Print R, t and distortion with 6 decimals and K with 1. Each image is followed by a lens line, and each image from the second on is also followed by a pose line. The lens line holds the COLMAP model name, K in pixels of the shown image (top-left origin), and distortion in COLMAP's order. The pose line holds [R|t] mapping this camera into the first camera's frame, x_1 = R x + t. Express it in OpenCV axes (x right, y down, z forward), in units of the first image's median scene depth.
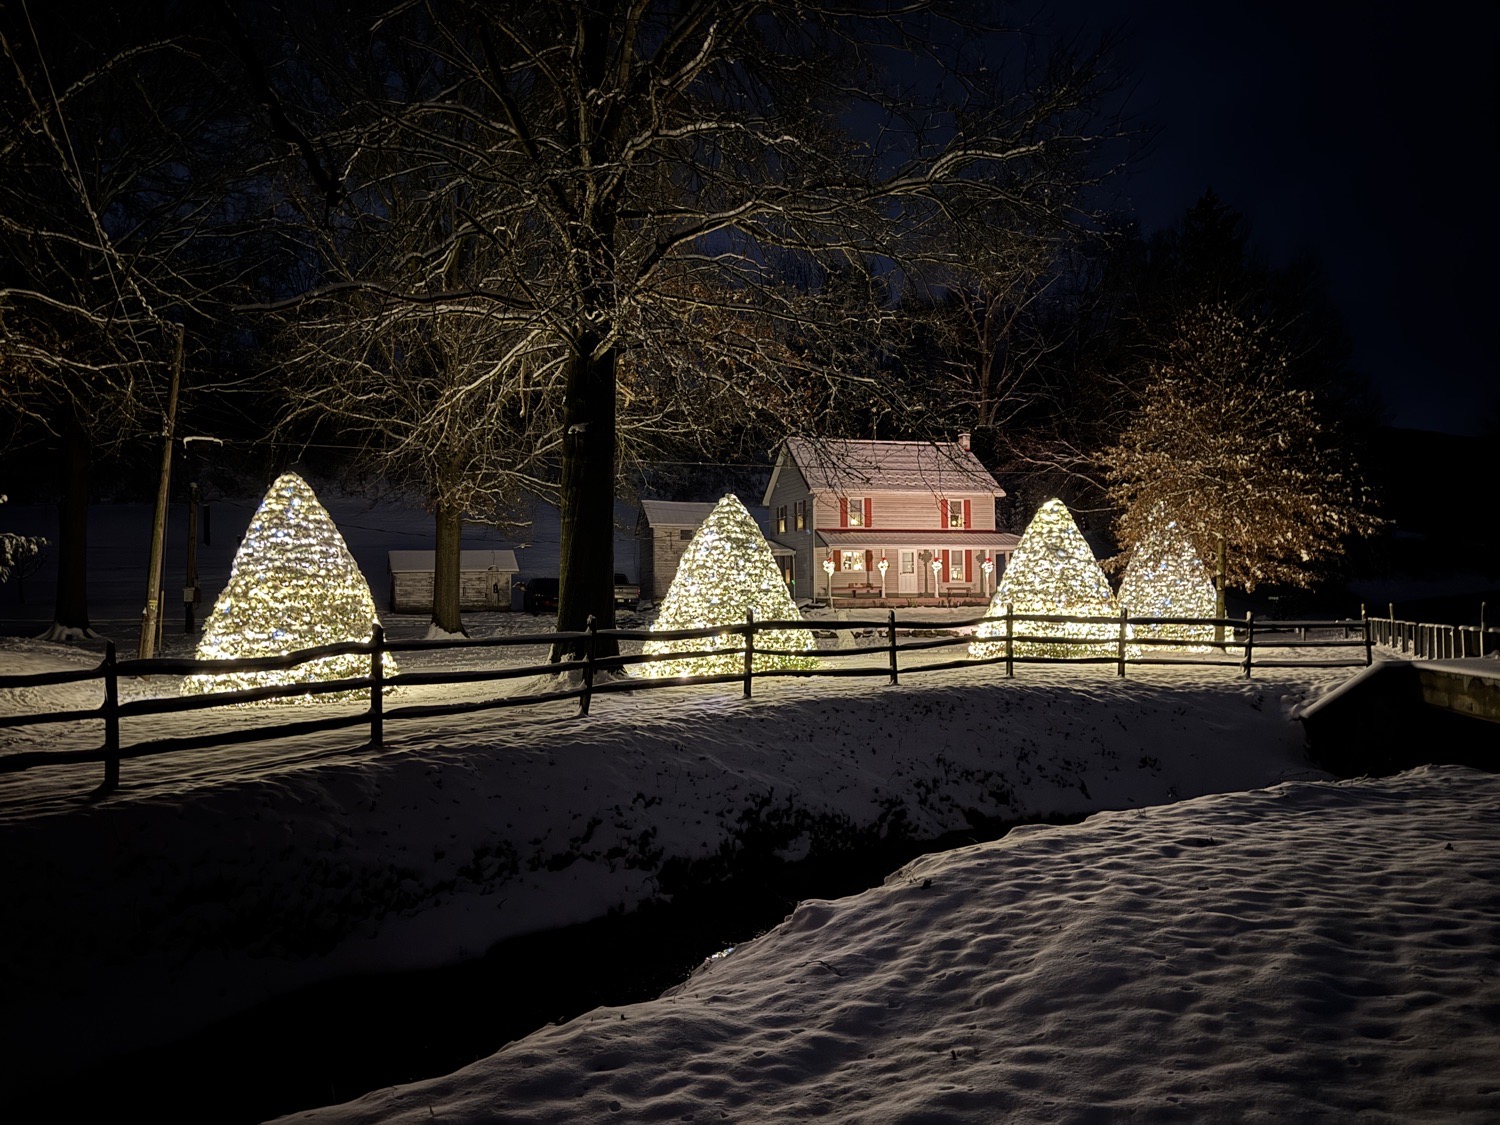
lens RADIAL K [[1036.8, 0, 750.0], [0, 1036.8, 562.5], [0, 0, 1]] dist [0.092458, -0.141173]
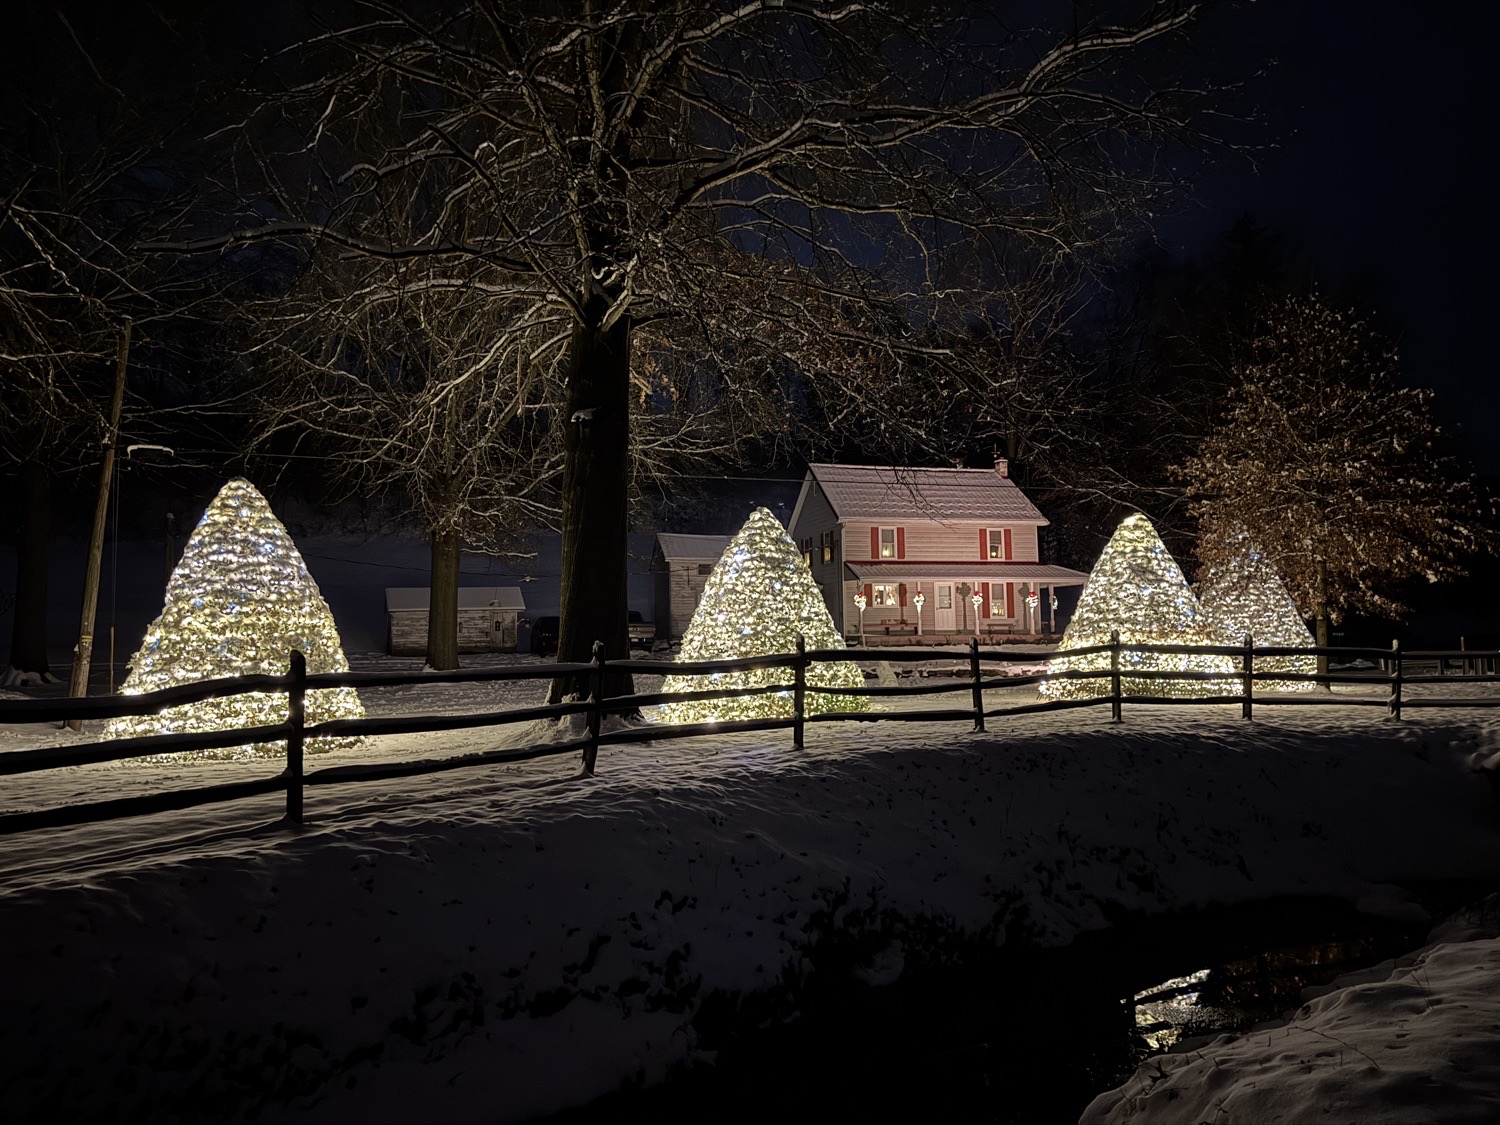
lens RADIAL K [[1036.8, 0, 750.0], [0, 1036.8, 562.5], [0, 0, 1]] dist [0.092458, -0.141173]
pose [[0.999901, -0.007013, -0.012199, -0.024267], [0.006484, 0.999058, -0.042917, 0.020096], [0.012488, 0.042833, 0.999004, 0.182240]]
